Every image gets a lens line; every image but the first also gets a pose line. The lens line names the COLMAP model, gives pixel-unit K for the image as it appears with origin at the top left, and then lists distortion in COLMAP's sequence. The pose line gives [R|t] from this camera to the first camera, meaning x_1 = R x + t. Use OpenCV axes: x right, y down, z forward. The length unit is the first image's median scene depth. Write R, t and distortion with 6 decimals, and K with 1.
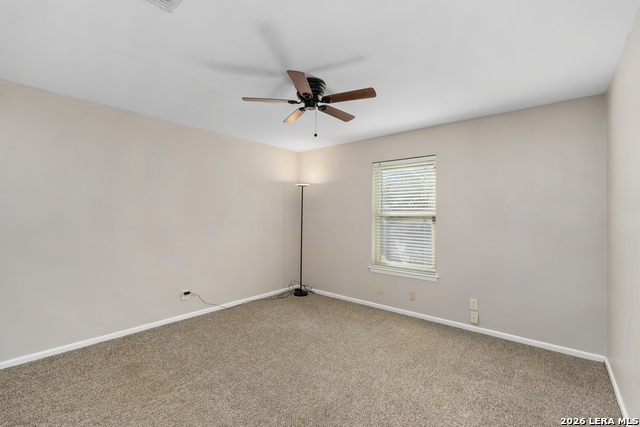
lens RADIAL K [[288.4, 0, 320.0], [0, 288.4, 213.5], [0, 0, 1]] dist [-0.001037, -0.000459]
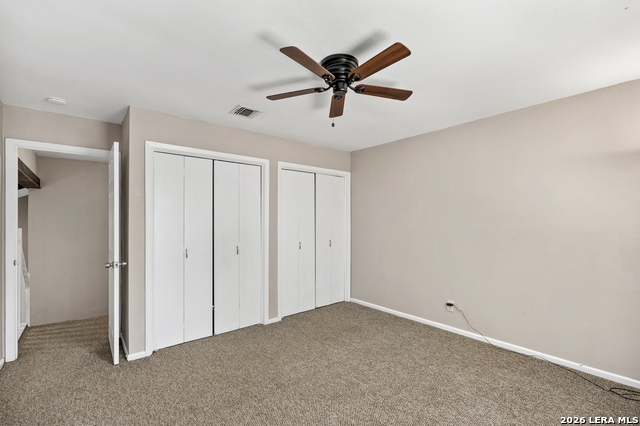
lens RADIAL K [[288.4, 0, 320.0], [0, 288.4, 213.0], [0, 0, 1]] dist [-0.001037, -0.000459]
pose [[-0.145895, -0.006535, -0.989278, 0.647371], [-0.001607, 0.999978, -0.006369, -0.023935], [0.989299, 0.000660, -0.145903, 0.843044]]
